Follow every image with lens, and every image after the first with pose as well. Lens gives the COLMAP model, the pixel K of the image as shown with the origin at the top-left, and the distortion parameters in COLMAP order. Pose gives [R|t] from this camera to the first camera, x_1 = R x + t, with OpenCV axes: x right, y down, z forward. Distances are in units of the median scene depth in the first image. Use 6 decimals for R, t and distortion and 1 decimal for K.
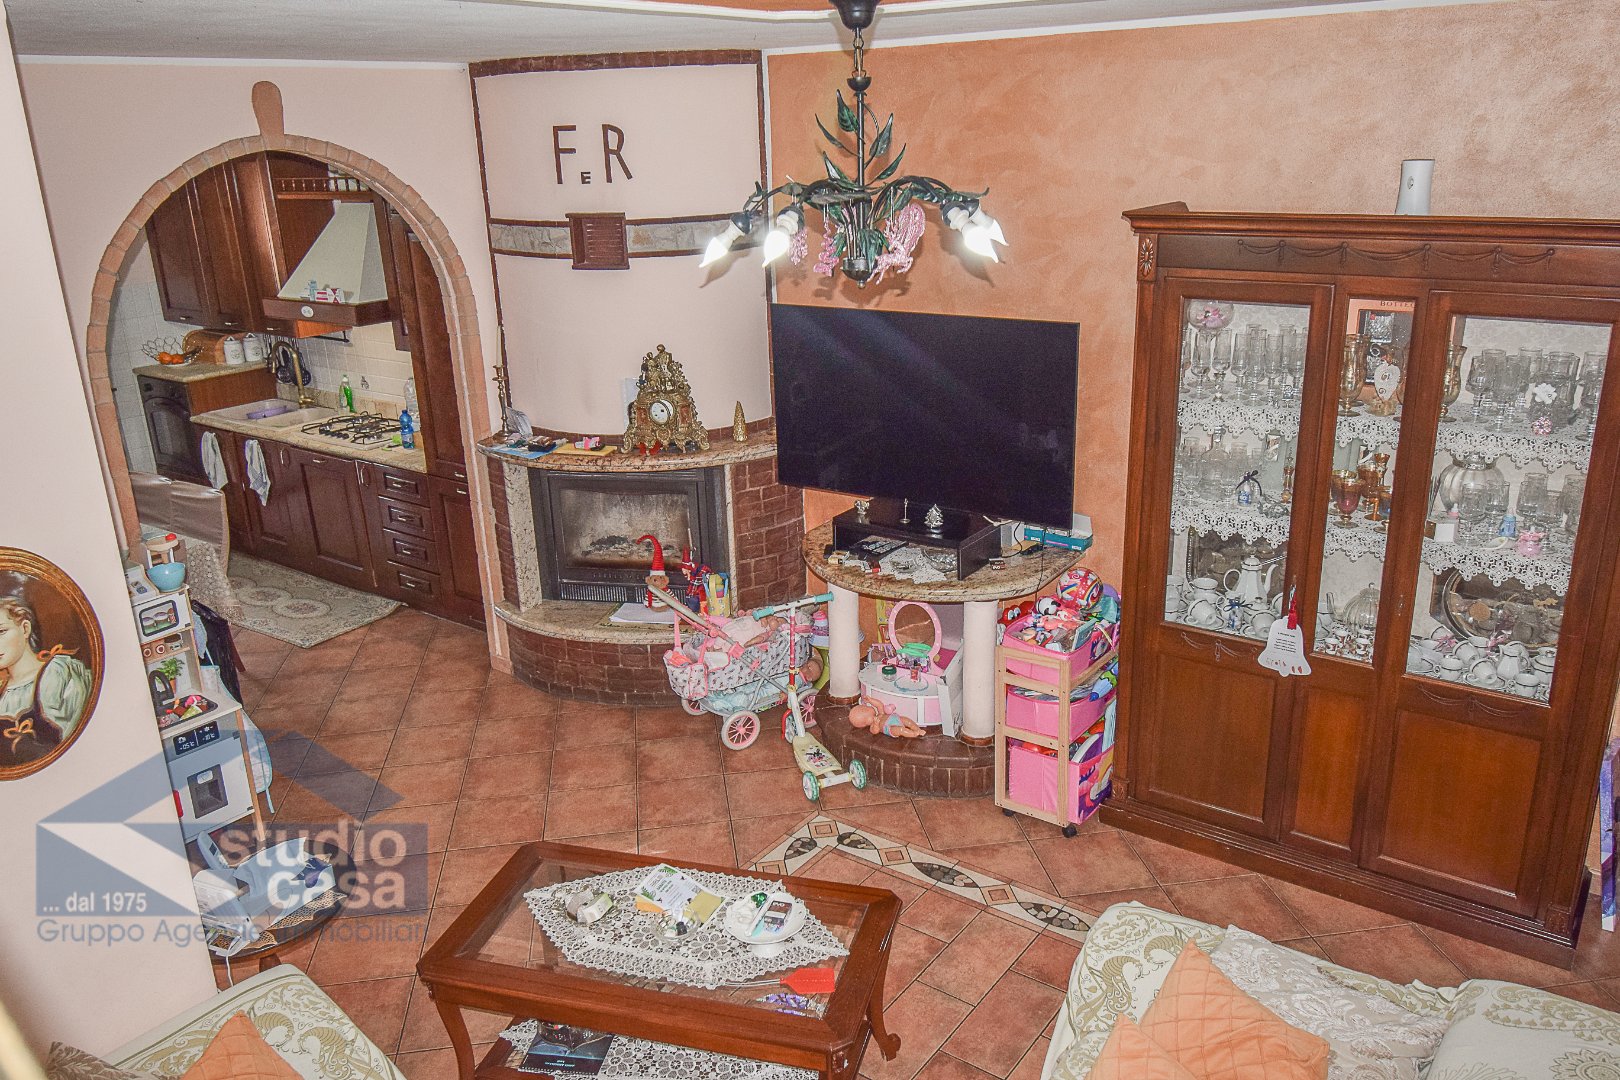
lens RADIAL K [[1263.0, 0, 810.5], [0, 1263.0, 512.5], [0, 0, 1]] dist [-0.001007, -0.007754]
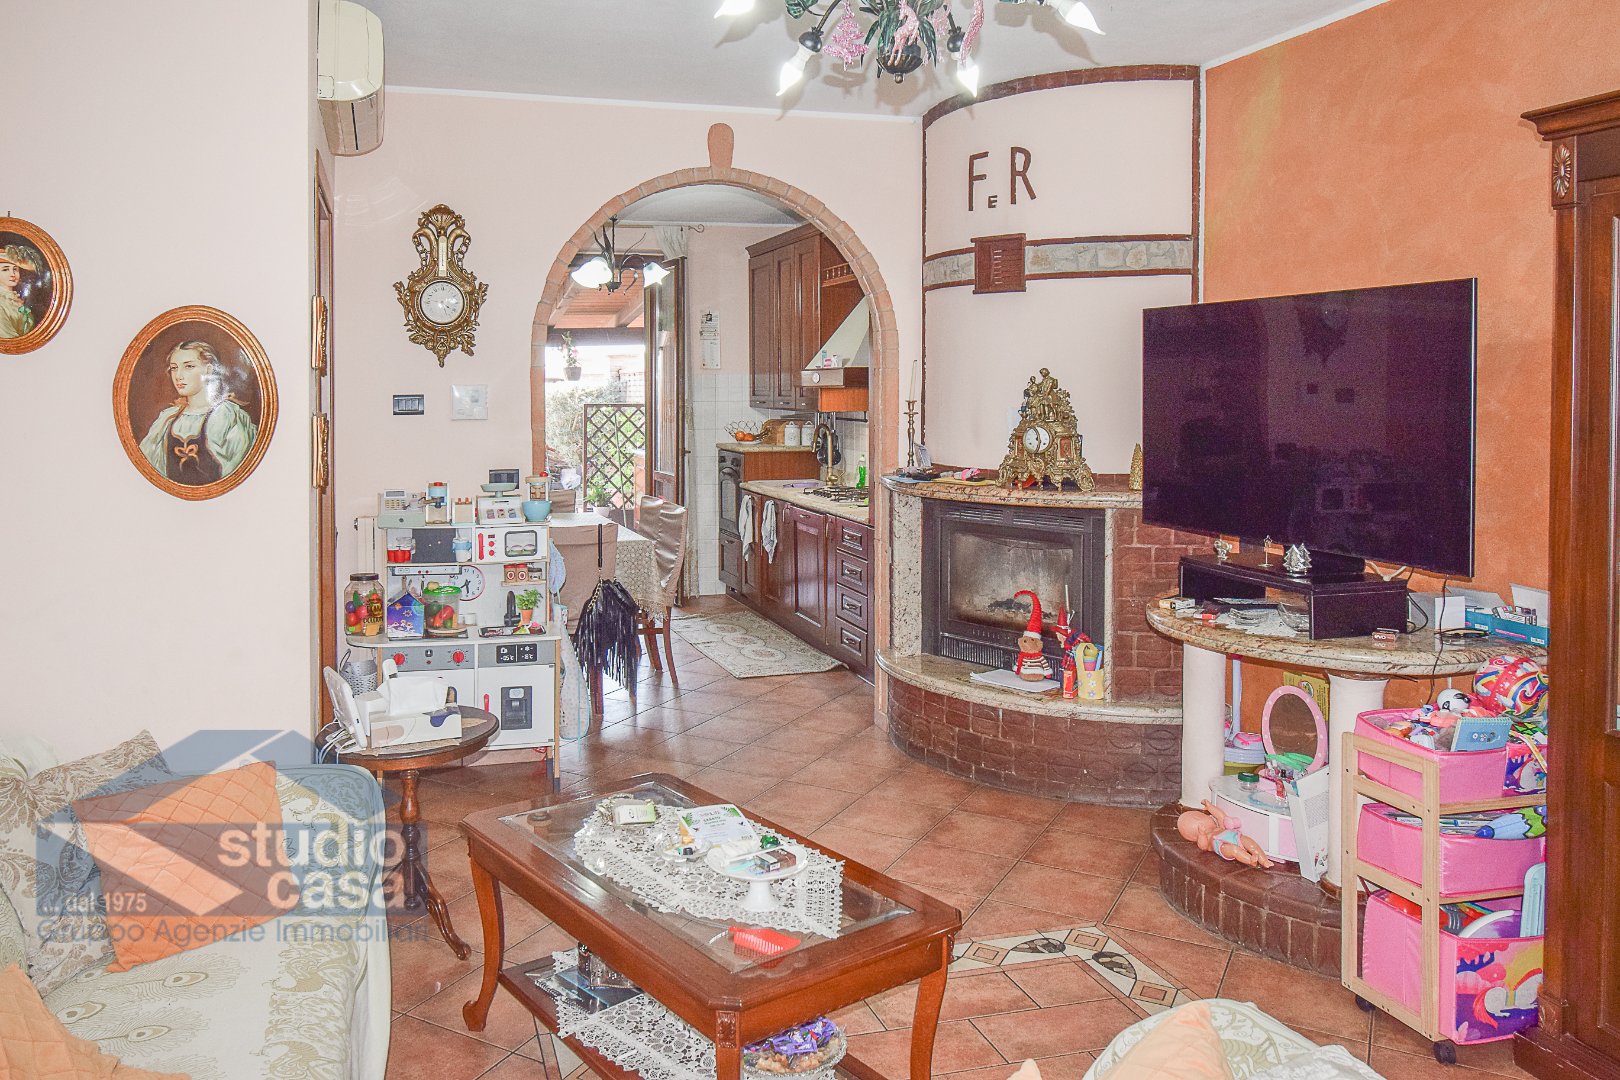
lens RADIAL K [[1247.7, 0, 675.7], [0, 1247.7, 379.3], [0, 0, 1]] dist [-0.000595, -0.006321]
pose [[0.768571, 0.033386, -0.638893, 0.258266], [-0.217323, 0.952879, -0.211641, 0.126613], [0.601722, 0.301507, 0.739611, 0.172889]]
